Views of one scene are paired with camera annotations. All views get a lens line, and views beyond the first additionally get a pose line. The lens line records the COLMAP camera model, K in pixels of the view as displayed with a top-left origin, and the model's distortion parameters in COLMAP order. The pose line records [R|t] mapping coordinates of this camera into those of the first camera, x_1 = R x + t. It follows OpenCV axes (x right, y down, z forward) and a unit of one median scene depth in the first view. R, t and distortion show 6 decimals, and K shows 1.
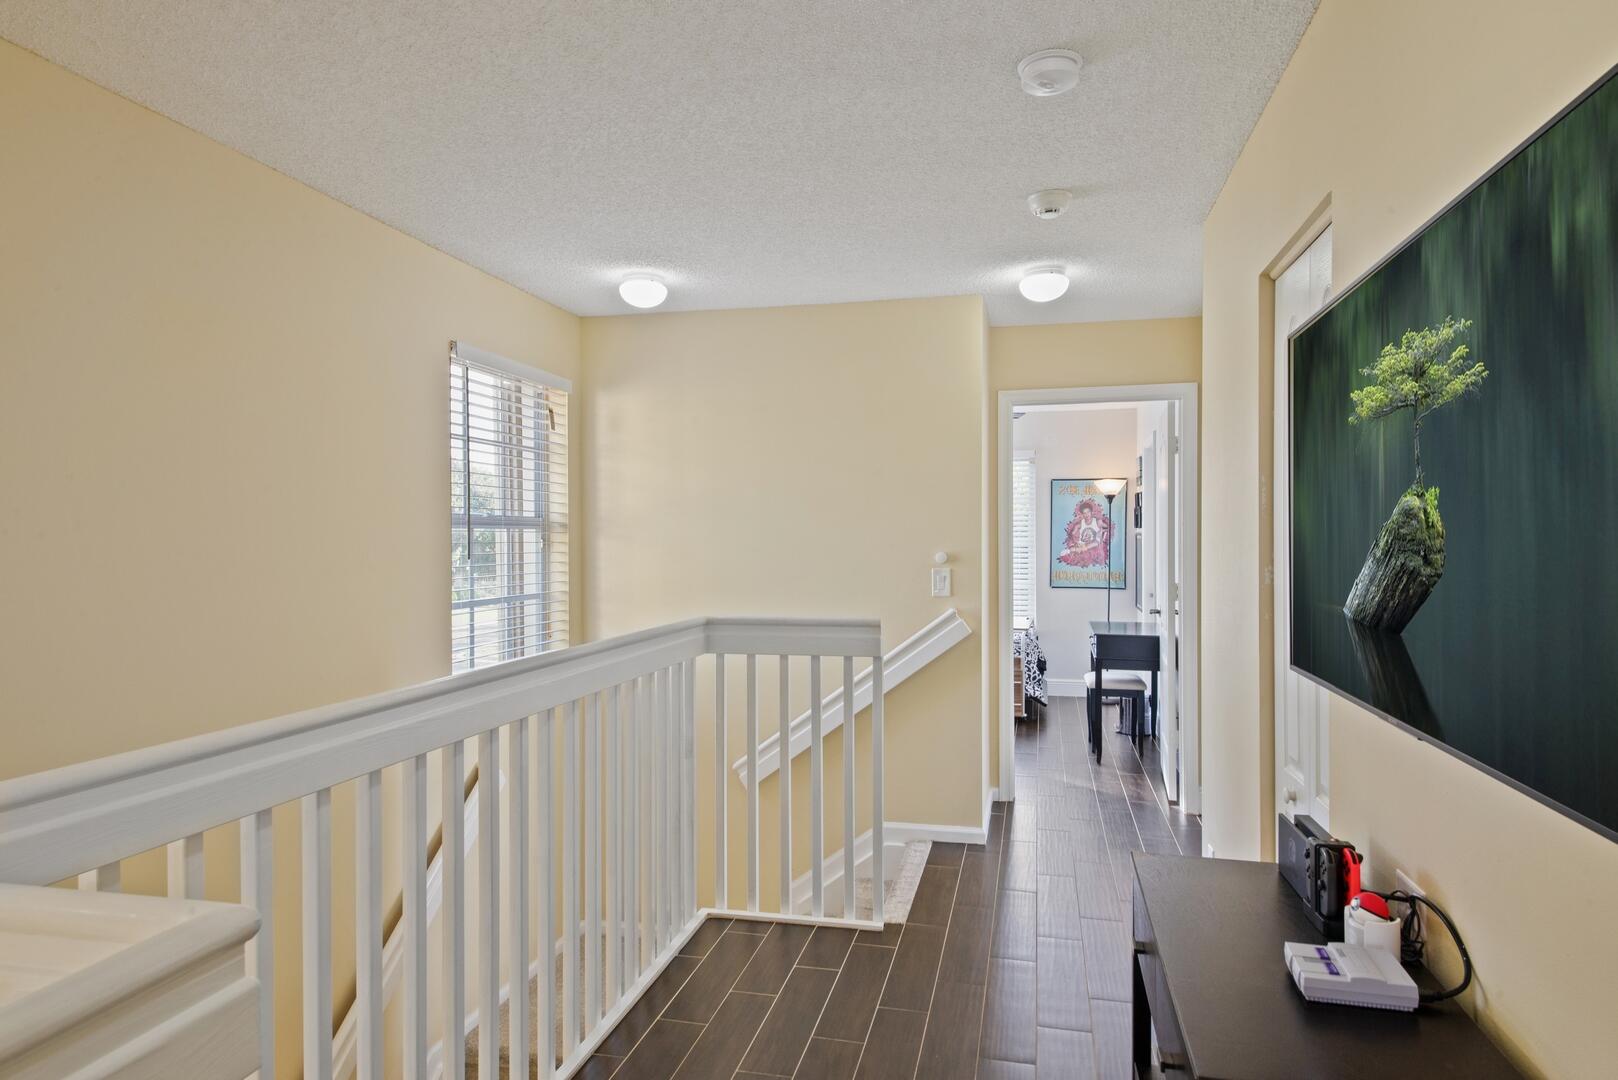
lens RADIAL K [[940.0, 0, 806.2], [0, 940.0, 544.6], [0, 0, 1]] dist [0.001569, 0.000337]
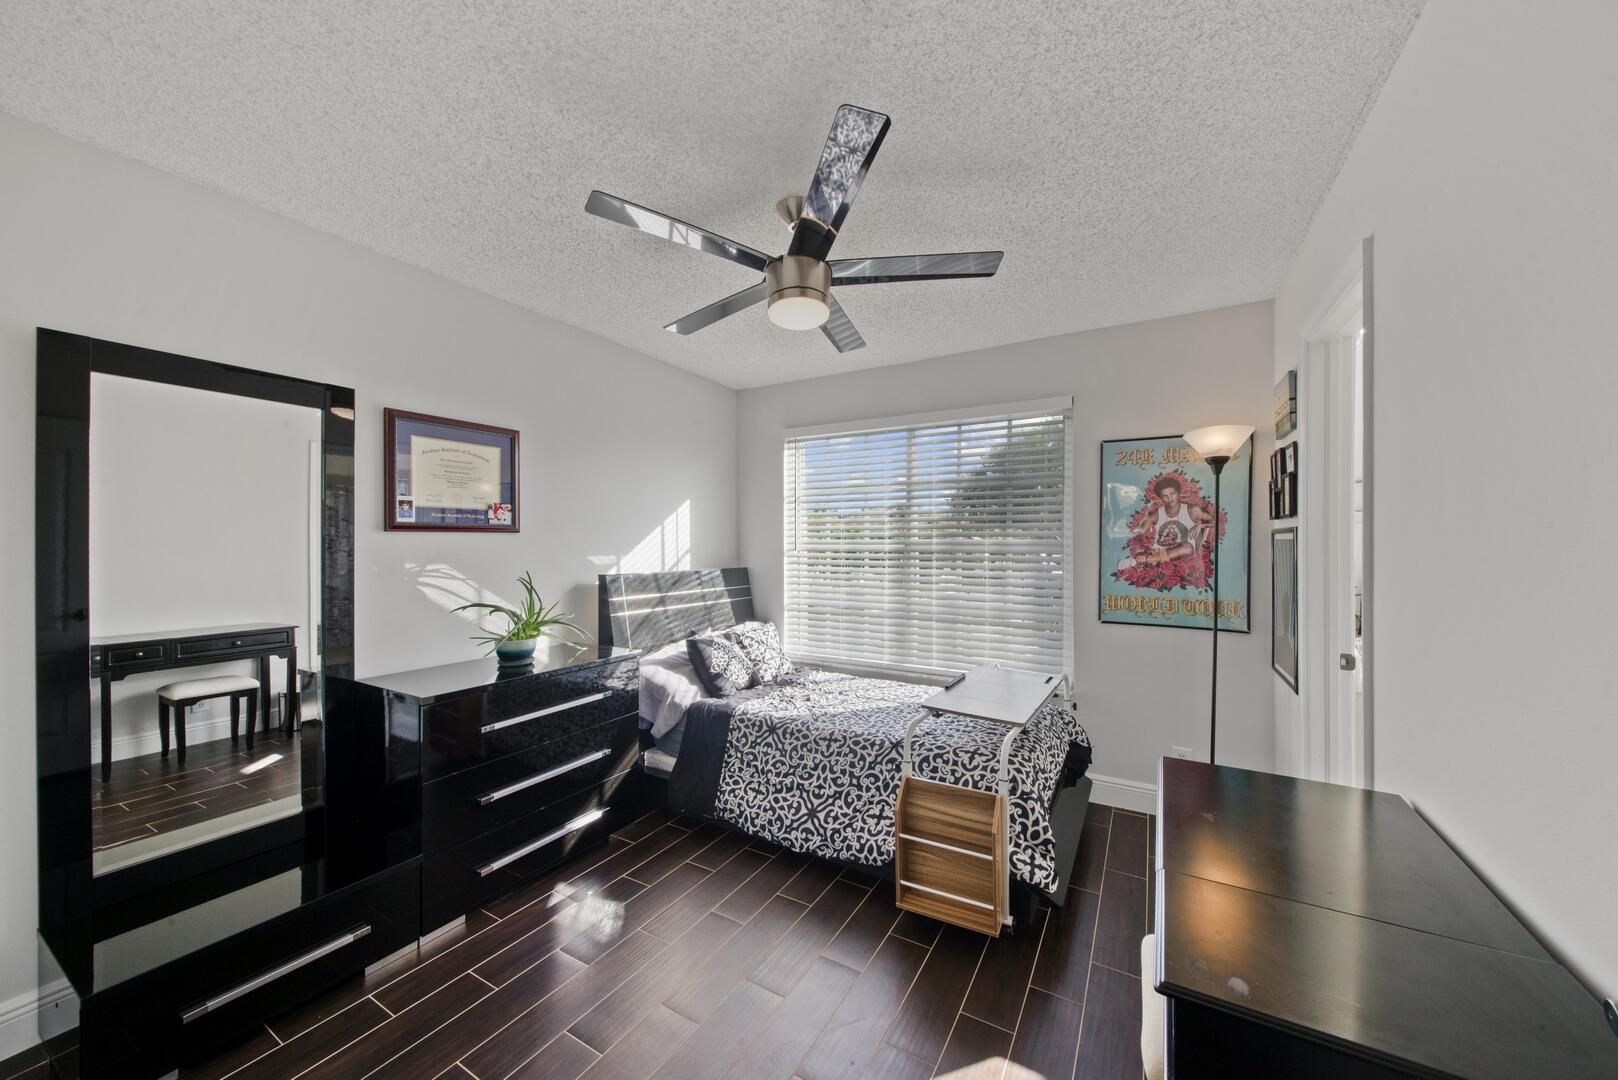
lens RADIAL K [[565.6, 0, 806.9], [0, 565.6, 541.8], [0, 0, 1]] dist [0.015156, -0.004034]
pose [[0.954389, -0.003684, -0.298542, 0.191107], [0.004646, 0.999986, 0.002510, -0.007261], [0.298529, -0.003783, 0.954393, 0.602561]]
